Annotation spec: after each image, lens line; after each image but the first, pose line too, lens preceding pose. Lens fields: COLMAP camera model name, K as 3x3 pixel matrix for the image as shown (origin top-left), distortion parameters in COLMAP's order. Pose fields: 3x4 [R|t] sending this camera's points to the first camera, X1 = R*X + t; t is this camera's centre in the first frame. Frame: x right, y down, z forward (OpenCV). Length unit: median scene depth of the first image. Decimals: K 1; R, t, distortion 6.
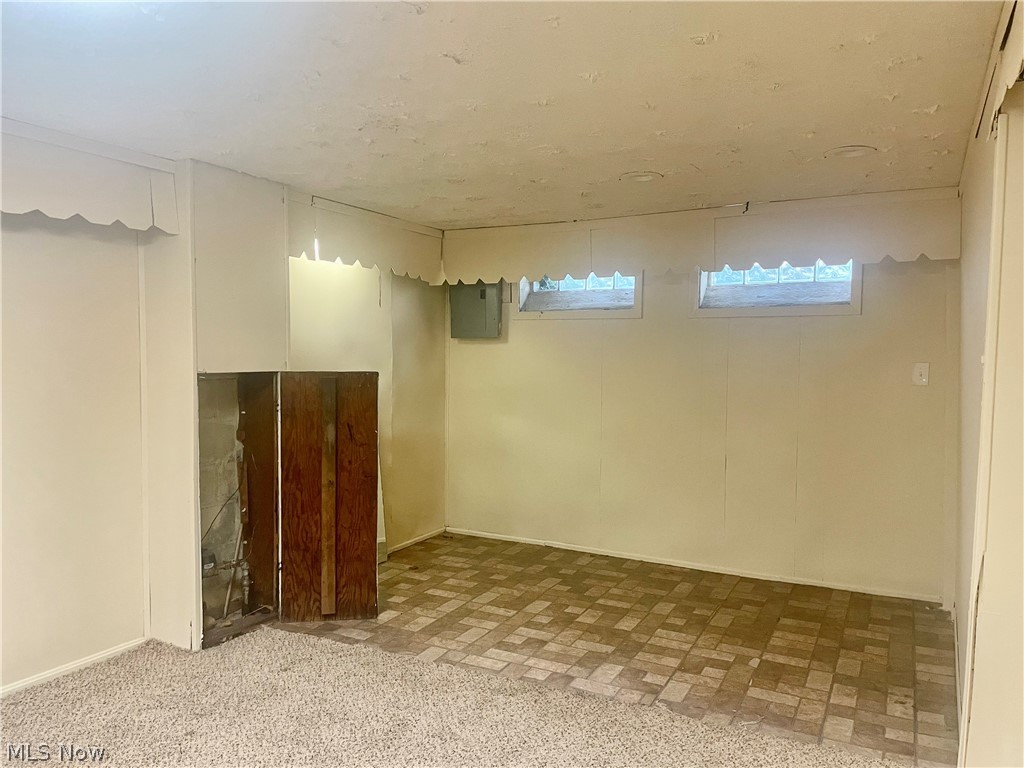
lens RADIAL K [[771.1, 0, 506.2], [0, 771.1, 391.7], [0, 0, 1]] dist [0.106556, -0.134769]
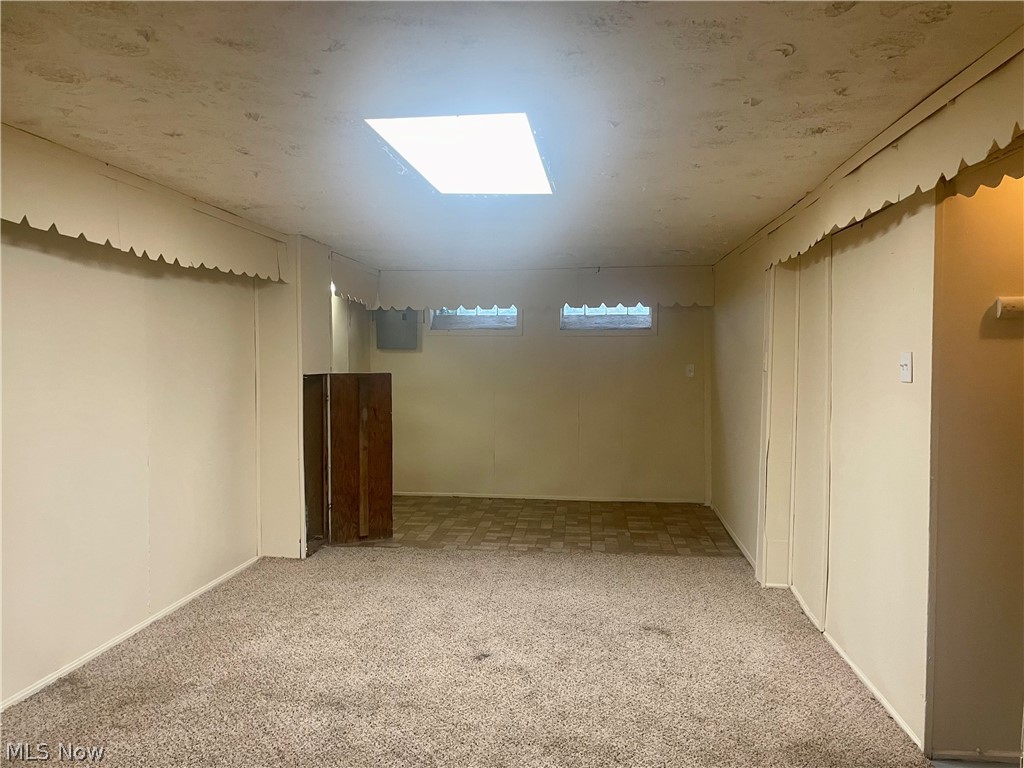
lens RADIAL K [[771.1, 0, 506.2], [0, 771.1, 391.7], [0, 0, 1]] dist [0.106556, -0.134769]
pose [[0.934248, -0.021721, 0.355962, -0.497634], [0.024055, 0.999708, -0.002131, 0.019510], [-0.355812, 0.010553, 0.934498, -0.484259]]
